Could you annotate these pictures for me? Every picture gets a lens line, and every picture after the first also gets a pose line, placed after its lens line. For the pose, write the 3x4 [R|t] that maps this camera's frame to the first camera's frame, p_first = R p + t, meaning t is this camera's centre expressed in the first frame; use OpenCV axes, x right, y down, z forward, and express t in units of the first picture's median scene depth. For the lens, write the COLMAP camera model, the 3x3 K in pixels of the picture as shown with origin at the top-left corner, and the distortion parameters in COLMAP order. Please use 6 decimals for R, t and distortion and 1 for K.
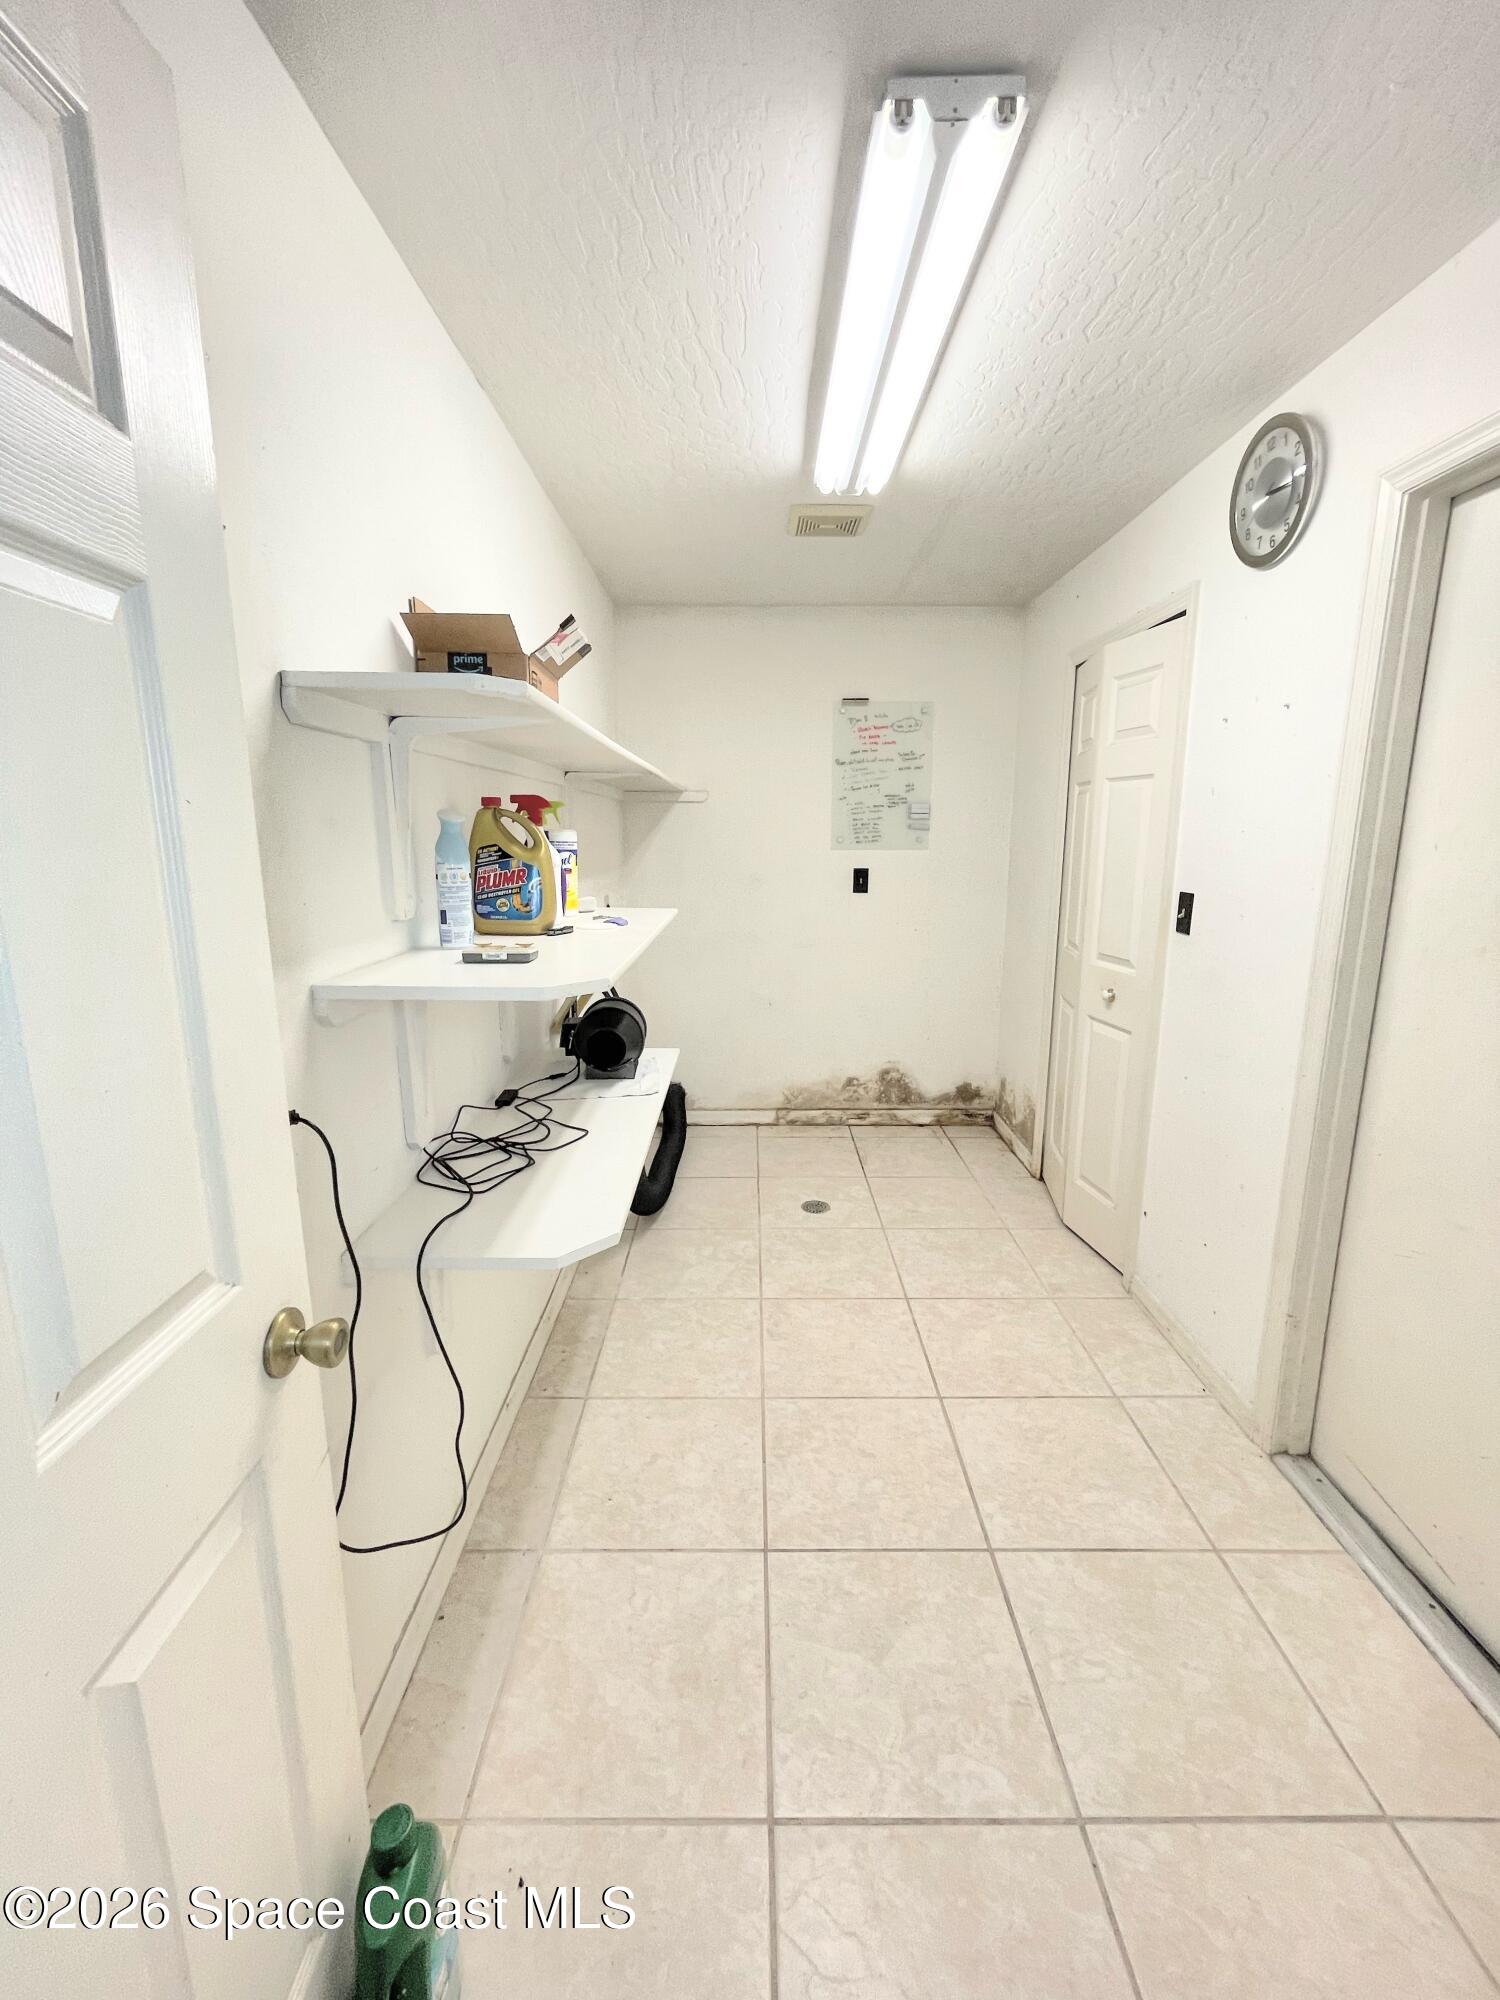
lens RADIAL K [[812.4, 0, 748.5], [0, 812.4, 997.0], [0, 0, 1]] dist [-0.003623, -0.000512]
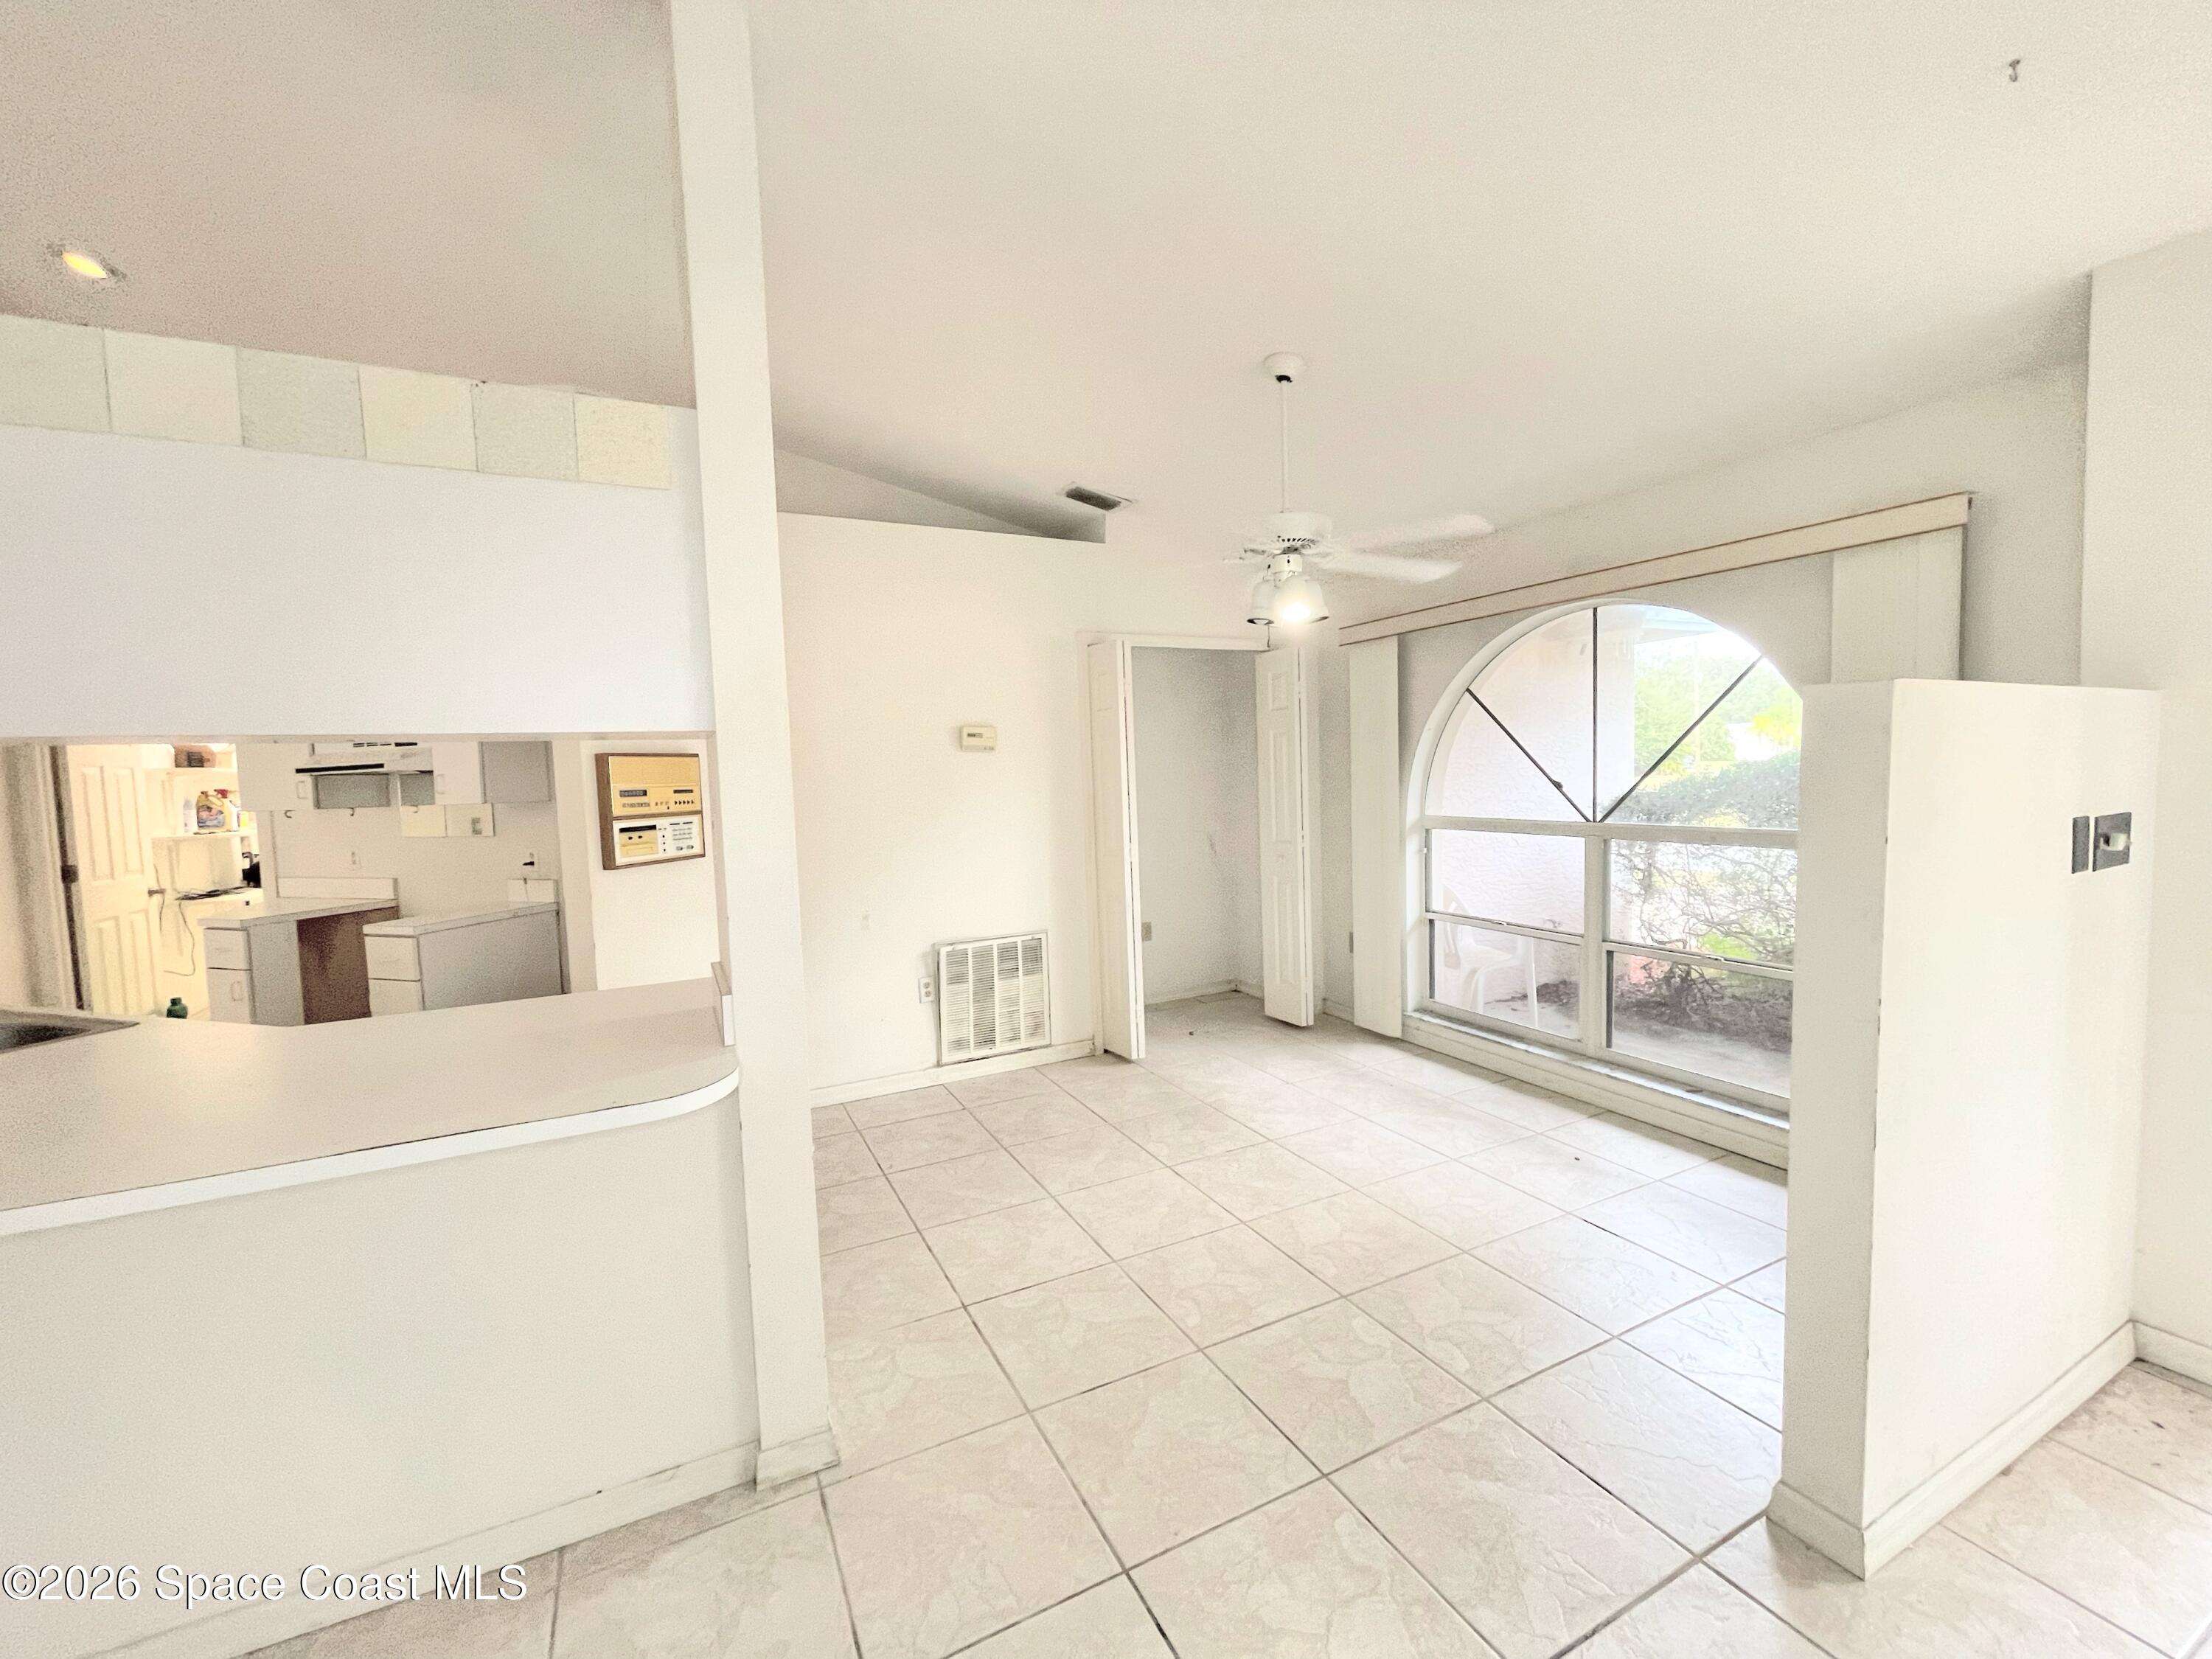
lens RADIAL K [[898.5, 0, 1094.3], [0, 898.5, 828.4], [0, 0, 1]] dist [-0.003623, -0.000512]
pose [[0.898669, -0.058912, 0.434654, 1.387271], [0.118510, 0.986696, -0.111292, 0.760517], [-0.422315, 0.151526, 0.893695, -3.878144]]
